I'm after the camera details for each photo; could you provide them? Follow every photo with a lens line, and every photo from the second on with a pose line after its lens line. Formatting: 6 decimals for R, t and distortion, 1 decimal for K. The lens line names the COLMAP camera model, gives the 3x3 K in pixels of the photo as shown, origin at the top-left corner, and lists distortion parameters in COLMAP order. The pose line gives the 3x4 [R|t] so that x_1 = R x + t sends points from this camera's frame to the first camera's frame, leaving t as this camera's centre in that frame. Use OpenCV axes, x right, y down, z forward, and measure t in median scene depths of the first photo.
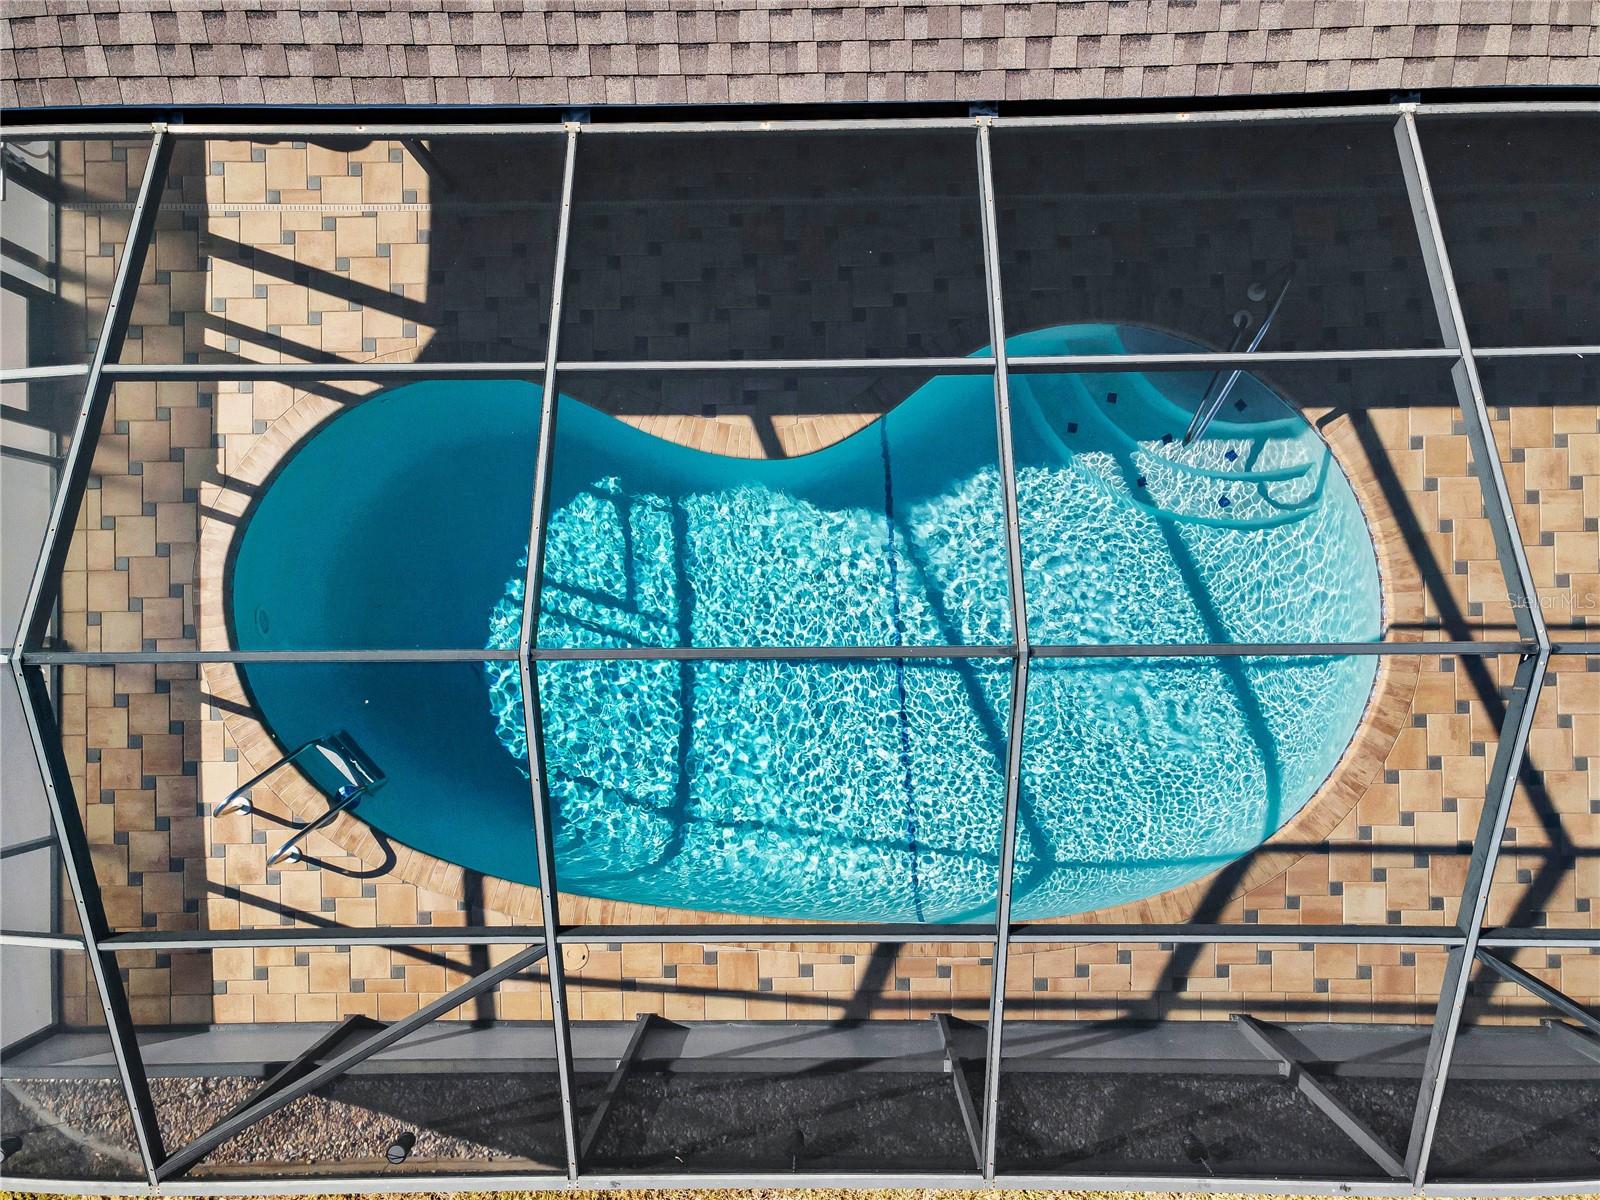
lens RADIAL K [[1163.7, 0, 804.7], [0, 1163.7, 642.3], [0, 0, 1]] dist [0.027093, 0.036065]
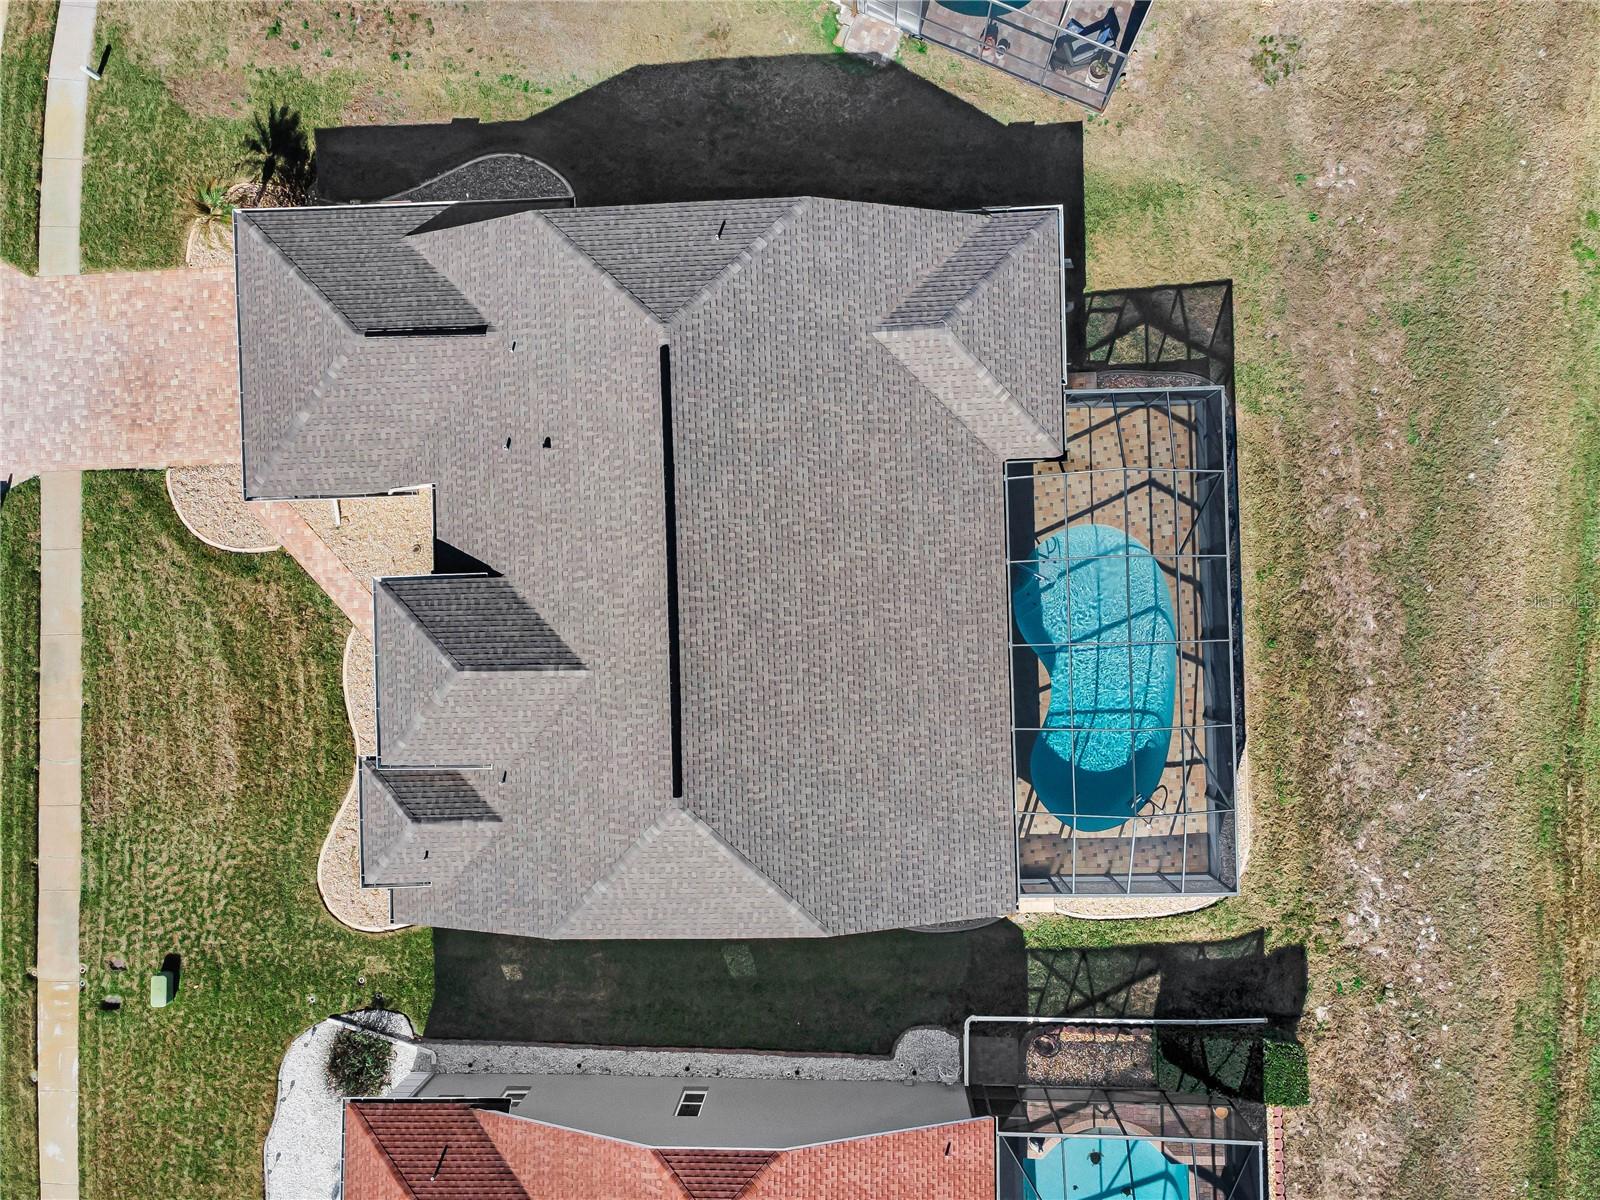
lens RADIAL K [[1163.7, 0, 802.3], [0, 1163.7, 622.6], [0, 0, 1]] dist [0.027093, 0.036065]
pose [[-0.021928, -0.999432, 0.025605, 0.100465], [0.999227, -0.022745, -0.032054, -0.839852], [0.032618, 0.024882, 0.999158, -2.810075]]
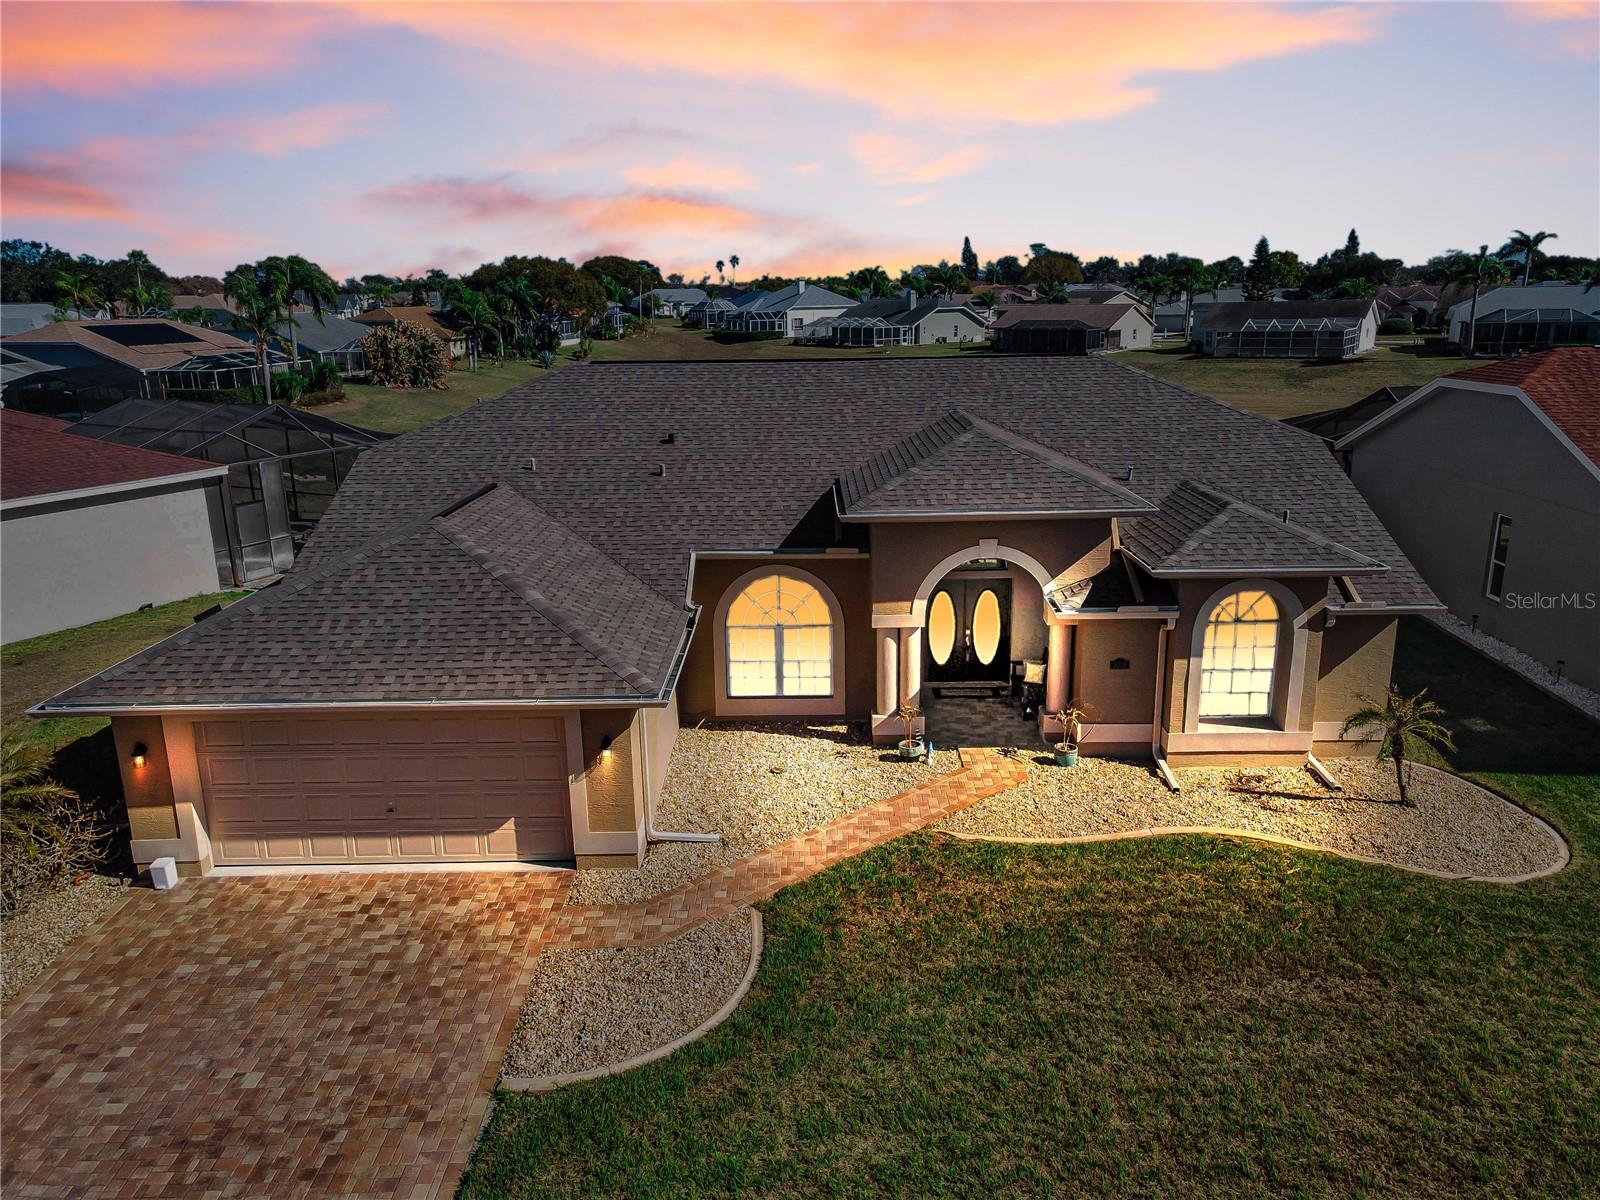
lens RADIAL K [[1163.7, 0, 796.2], [0, 1163.7, 608.9], [0, 0, 1]] dist [0.027093, 0.036065]
pose [[-0.999273, 0.029247, 0.024454, 0.379396], [0.016645, -0.242365, 0.970042, -4.258876], [0.034297, 0.969744, 0.241702, 0.238152]]
